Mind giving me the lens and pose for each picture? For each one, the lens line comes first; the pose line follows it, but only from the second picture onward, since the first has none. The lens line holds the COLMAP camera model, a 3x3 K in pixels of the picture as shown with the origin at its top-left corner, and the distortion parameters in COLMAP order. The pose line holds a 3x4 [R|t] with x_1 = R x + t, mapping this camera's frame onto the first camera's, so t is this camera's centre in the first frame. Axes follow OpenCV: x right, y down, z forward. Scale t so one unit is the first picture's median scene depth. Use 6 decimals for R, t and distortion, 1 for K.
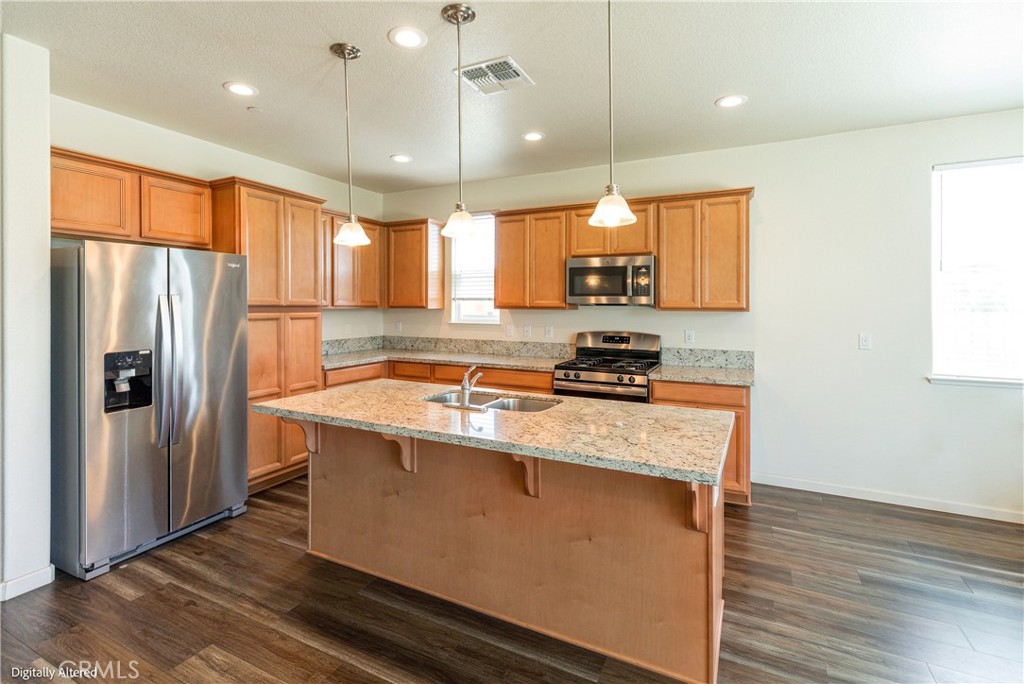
lens RADIAL K [[467.7, 0, 505.5], [0, 467.7, 300.6], [0, 0, 1]] dist [0.005563, 0.000623]
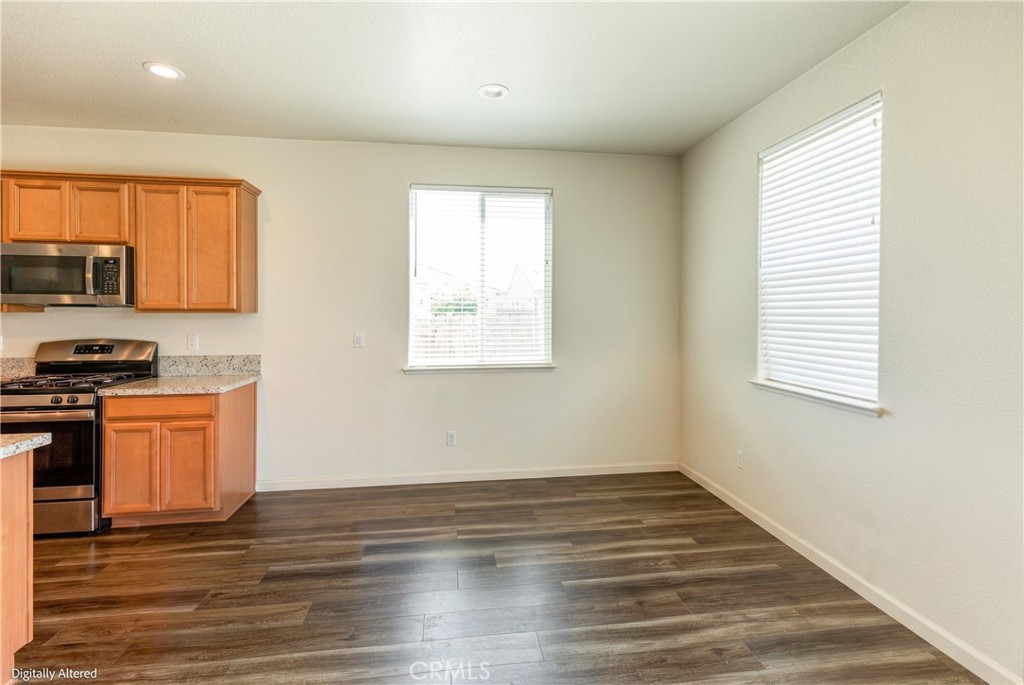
lens RADIAL K [[467.7, 0, 513.7], [0, 467.7, 312.4], [0, 0, 1]] dist [0.005563, 0.000623]
pose [[0.821103, -0.004774, 0.570760, 0.399932], [-0.002836, 0.999919, 0.012444, 0.008664], [-0.570773, -0.011837, 0.821023, -0.073846]]
